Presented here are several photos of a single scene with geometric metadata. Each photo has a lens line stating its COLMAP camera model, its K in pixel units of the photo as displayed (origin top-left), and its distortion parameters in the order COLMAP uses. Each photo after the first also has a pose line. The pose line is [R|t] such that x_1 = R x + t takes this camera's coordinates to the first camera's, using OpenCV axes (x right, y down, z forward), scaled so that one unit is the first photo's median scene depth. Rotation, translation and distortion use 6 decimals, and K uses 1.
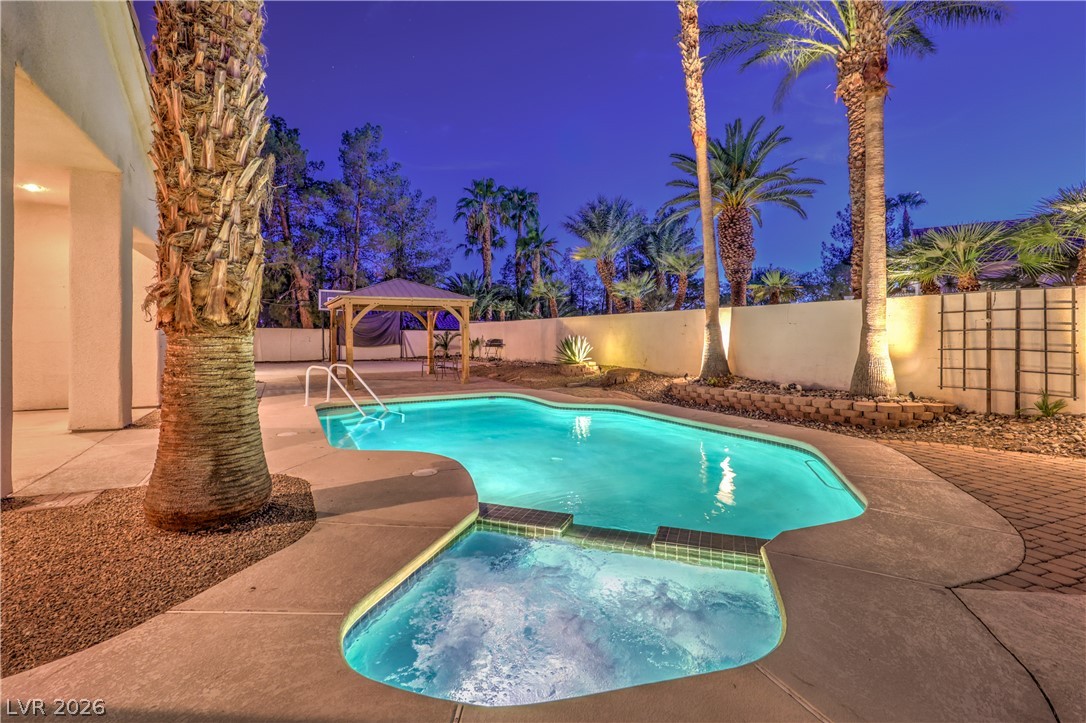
lens RADIAL K [[490.8, 0, 552.0], [0, 490.8, 340.7], [0, 0, 1]] dist [0.001637, 0.000299]
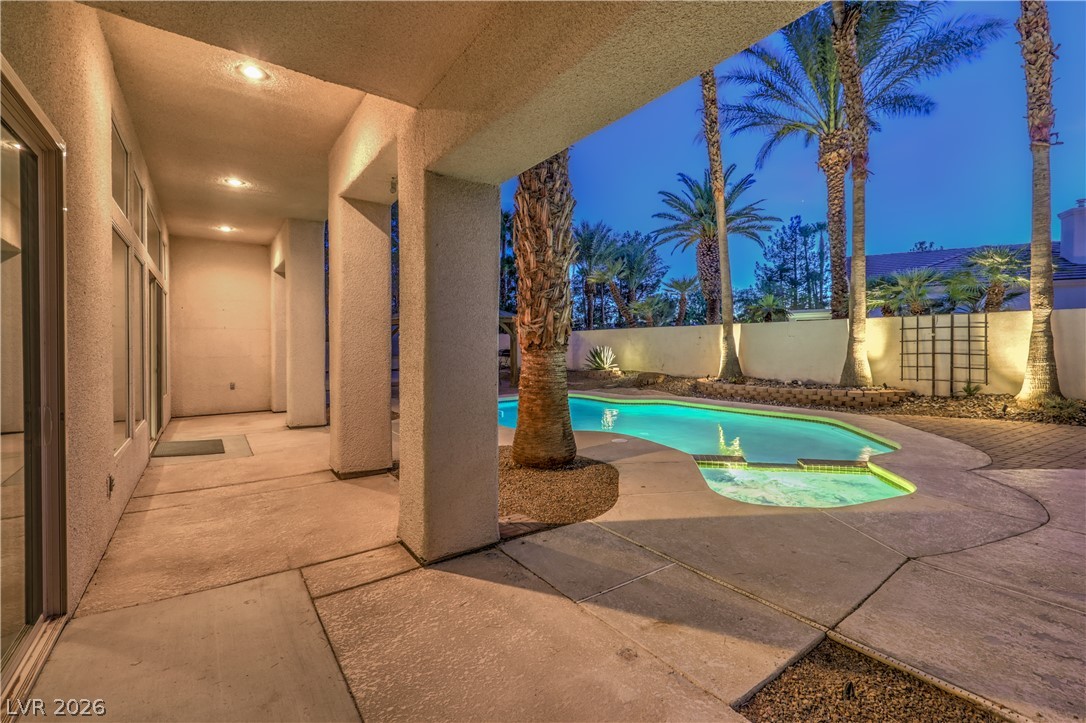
lens RADIAL K [[469.8, 0, 556.7], [0, 469.8, 358.5], [0, 0, 1]] dist [0.001228, 0.000123]
pose [[0.991053, -0.013853, 0.132748, -0.405101], [0.011274, 0.999733, 0.020155, -0.008495], [-0.132991, -0.018478, 0.990945, -0.250546]]
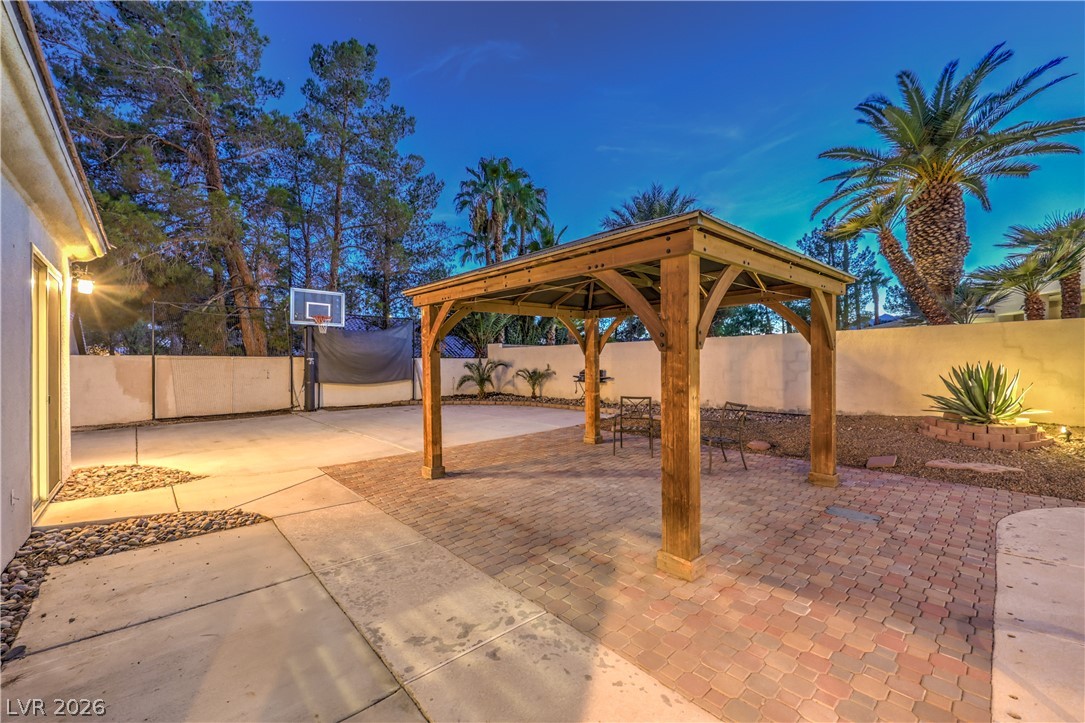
lens RADIAL K [[440.1, 0, 553.5], [0, 440.1, 360.5], [0, 0, 1]] dist [0.001596, 0.000657]
pose [[0.972610, -0.010875, 0.232188, -0.862932], [0.014309, 0.999812, -0.013110, -0.024399], [-0.232002, 0.016073, 0.972582, 1.263719]]
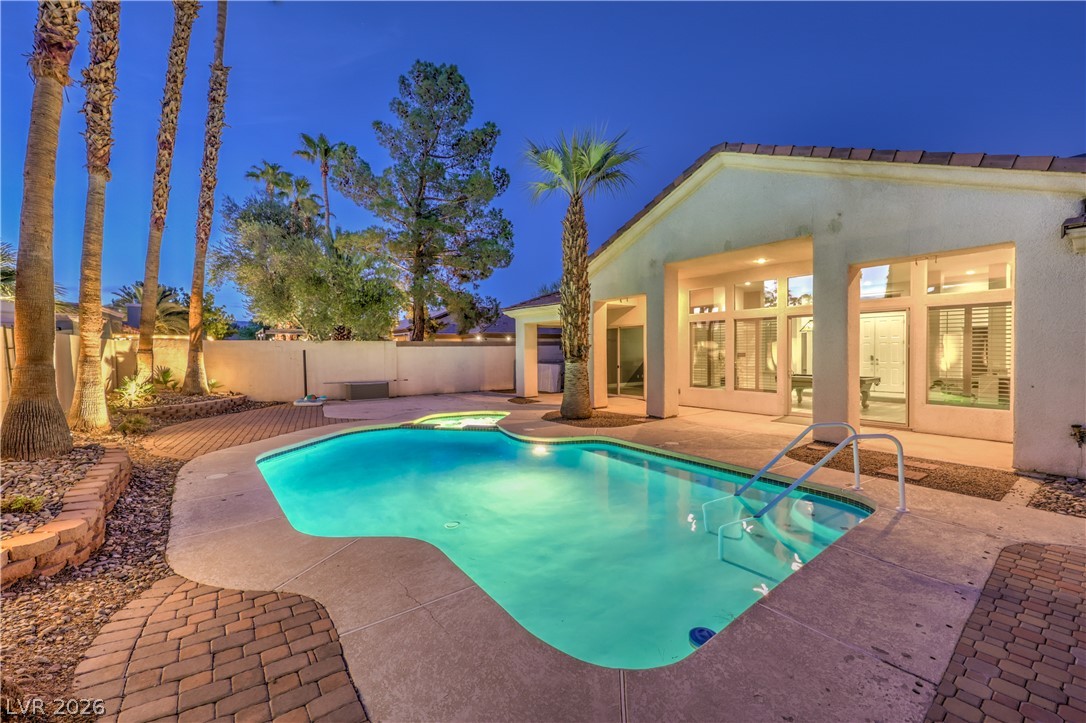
lens RADIAL K [[439.8, 0, 546.6], [0, 439.8, 366.6], [0, 0, 1]] dist [0.000454, 0.000113]
pose [[-0.990668, 0.008533, -0.136027, -0.053834], [0.002511, 0.999011, 0.044382, -0.053943], [0.136272, 0.043626, -0.989710, 1.824690]]
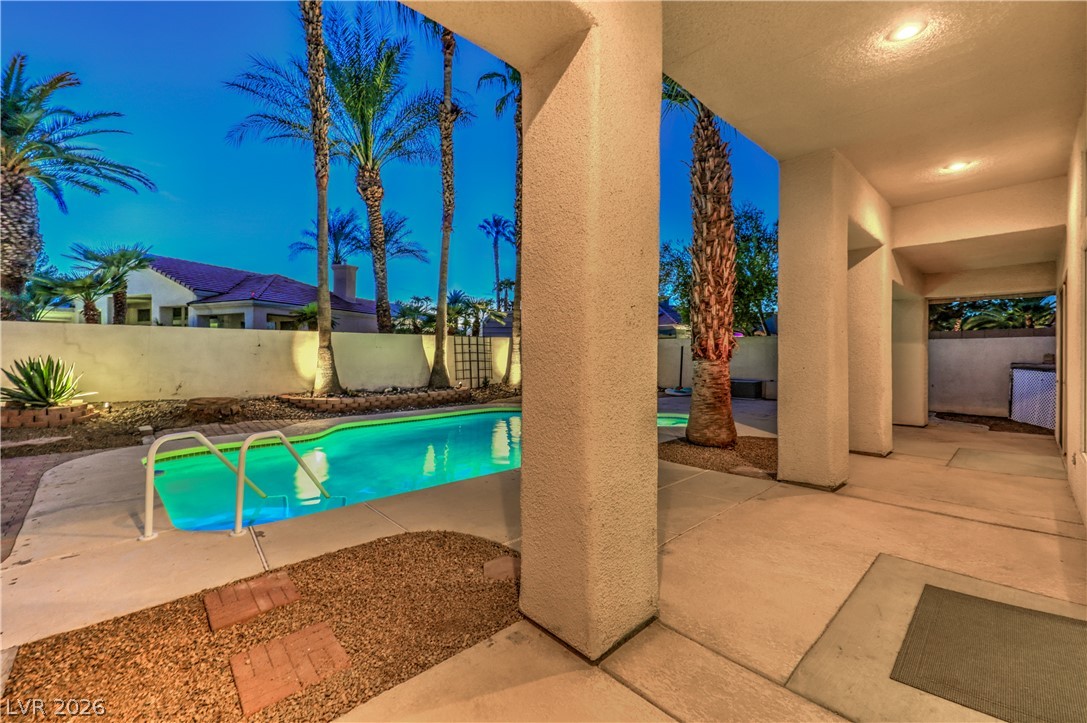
lens RADIAL K [[448.6, 0, 555.9], [0, 448.6, 359.1], [0, 0, 1]] dist [-0.000914, -0.000658]
pose [[-0.255240, -0.016920, 0.966730, -1.149618], [0.004324, 0.999817, 0.018641, -0.027621], [-0.966868, 0.008938, -0.255120, 1.028525]]
